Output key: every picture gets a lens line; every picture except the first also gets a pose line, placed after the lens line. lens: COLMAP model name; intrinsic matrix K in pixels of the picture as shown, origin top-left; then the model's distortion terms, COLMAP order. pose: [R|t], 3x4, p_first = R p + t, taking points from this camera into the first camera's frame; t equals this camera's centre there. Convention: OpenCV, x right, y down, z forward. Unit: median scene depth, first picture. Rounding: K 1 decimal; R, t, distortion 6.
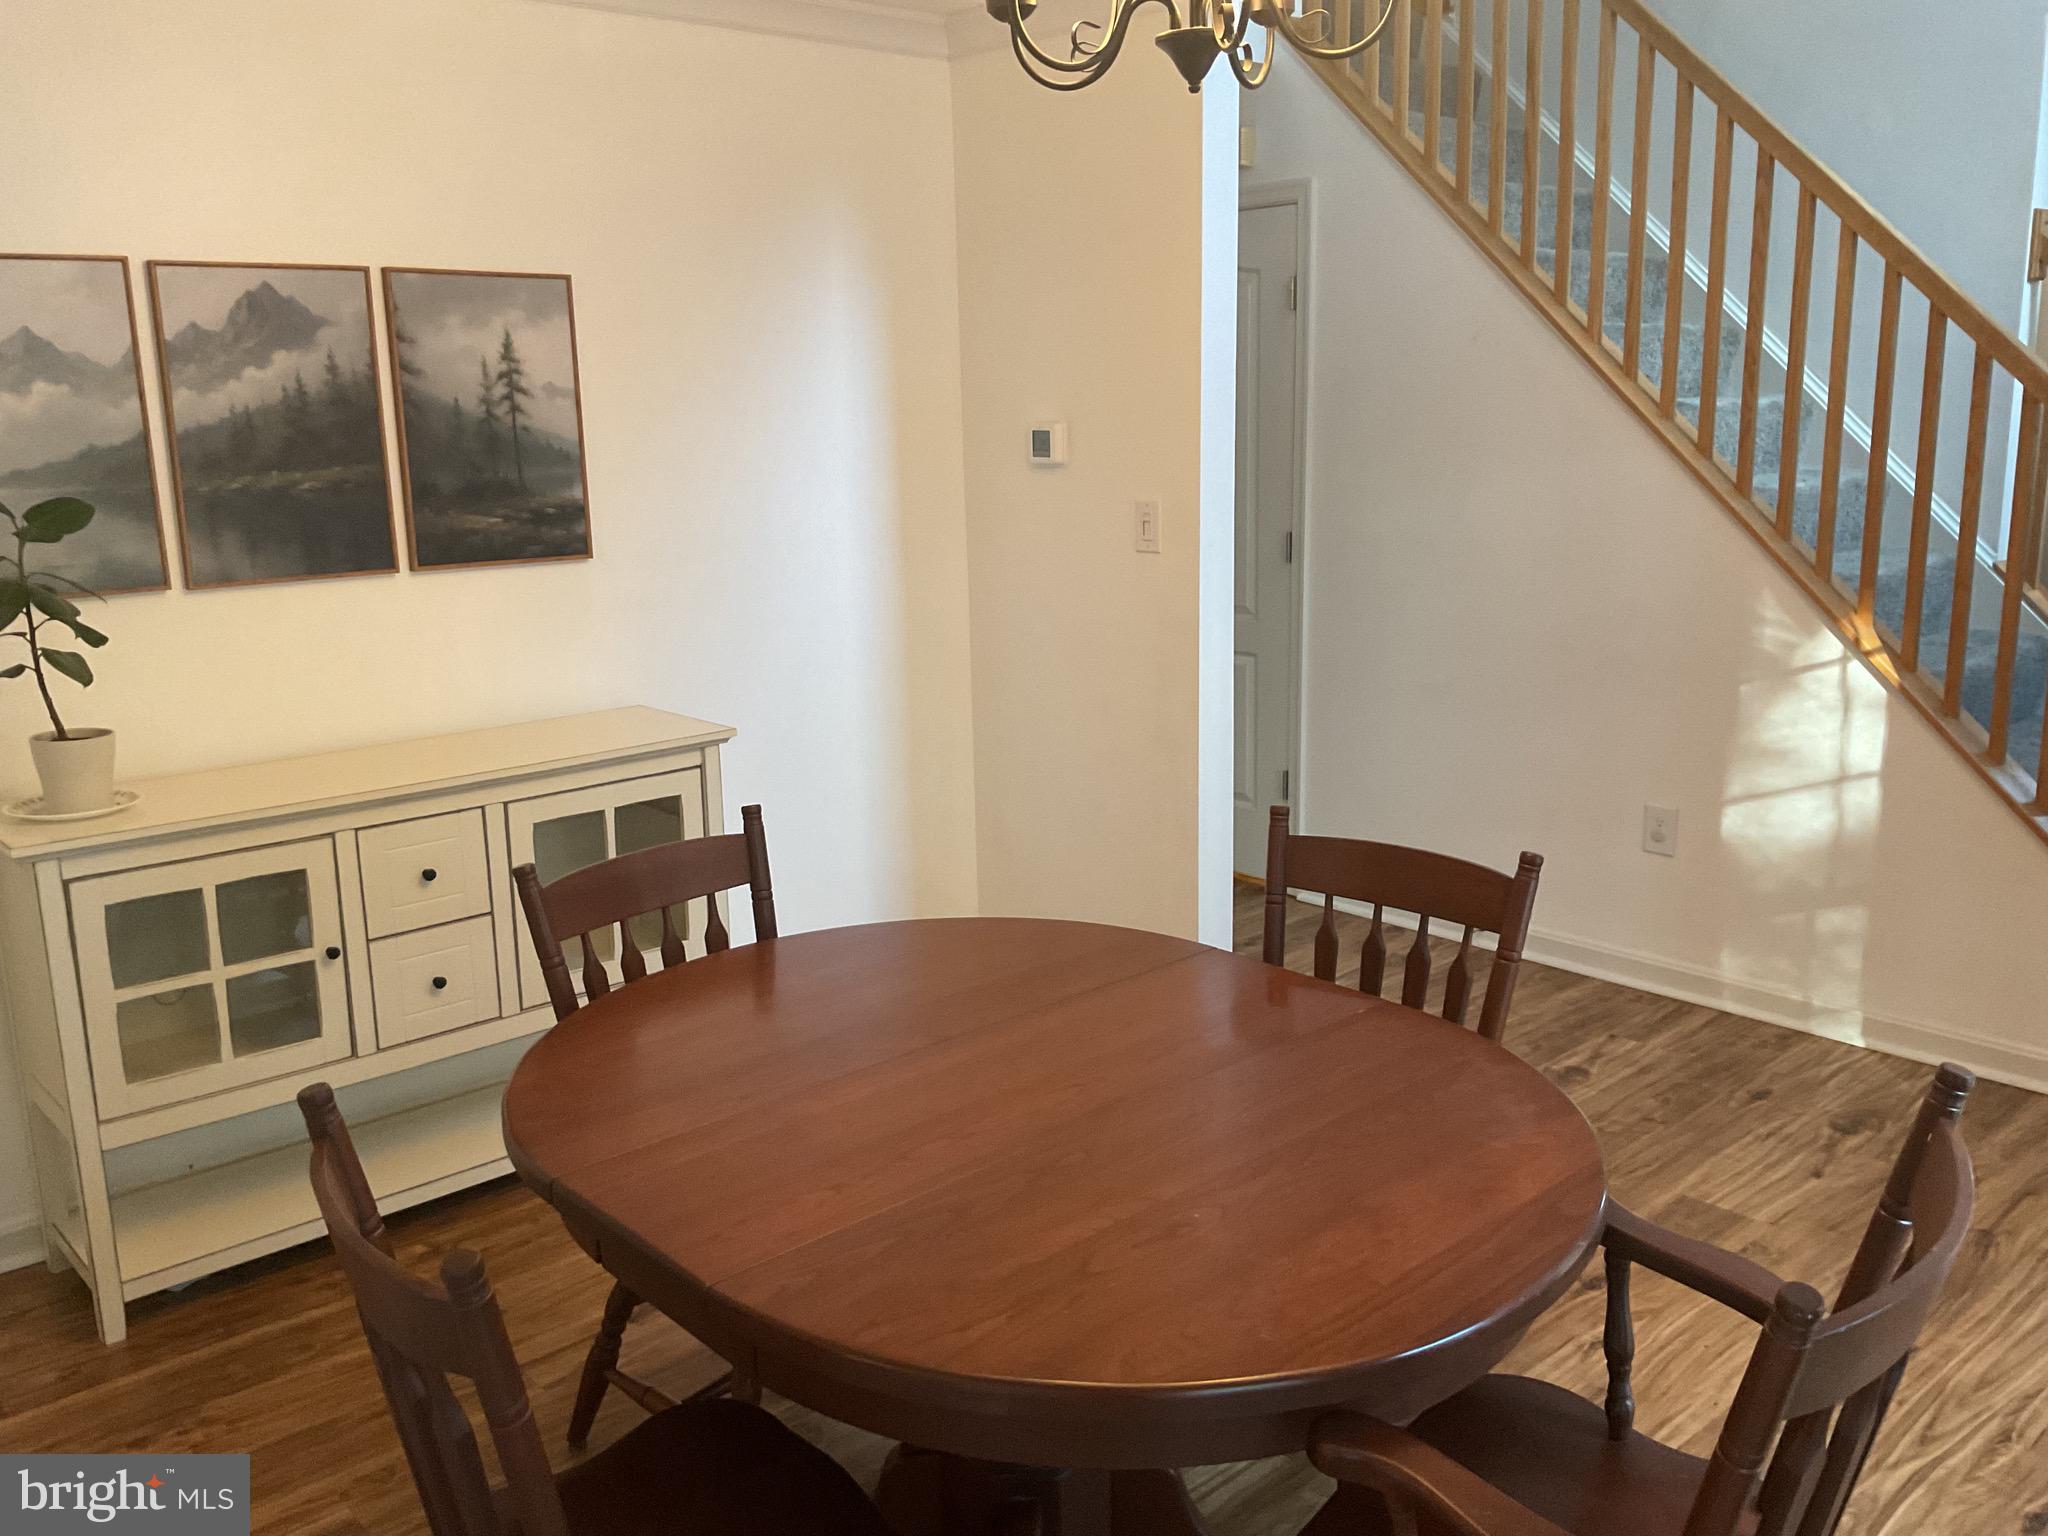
lens RADIAL K [[1690.7, 0, 1010.2], [0, 1690.7, 778.0], [0, 0, 1]] dist [0.120385, -0.246505]
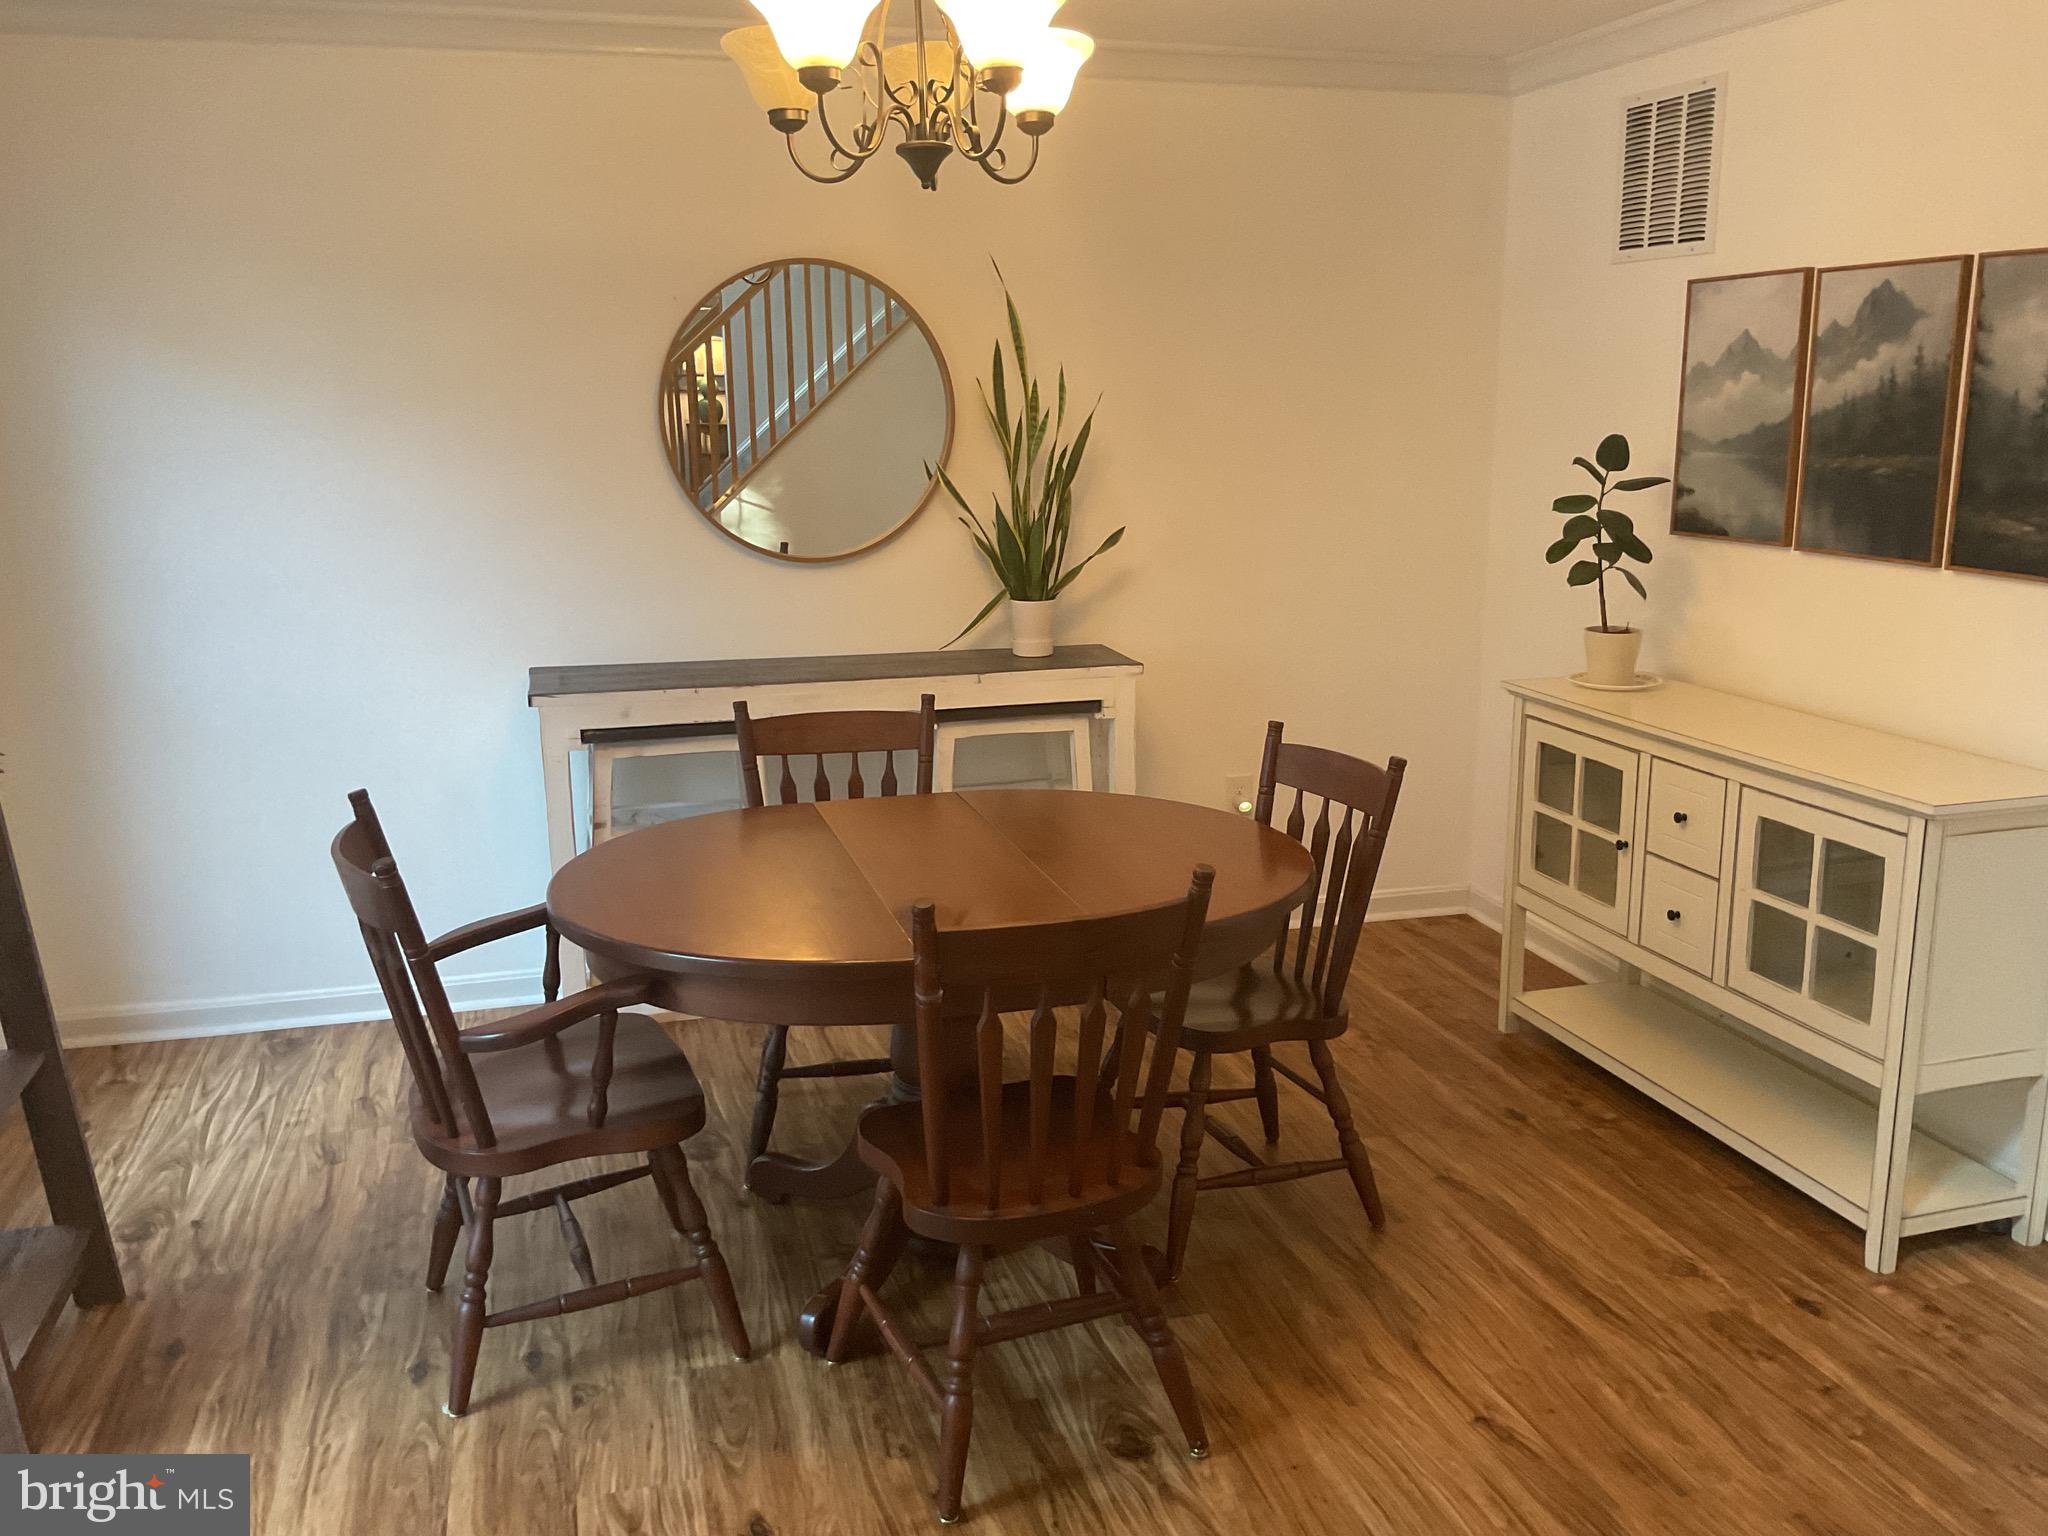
lens RADIAL K [[1690.7, 0, 1010.2], [0, 1690.7, 778.0], [0, 0, 1]] dist [0.120385, -0.246505]
pose [[-0.471869, 0.206480, -0.857150, 0.799573], [-0.185805, 0.927068, 0.325610, -0.244659], [0.861868, 0.312908, -0.399090, 1.043122]]
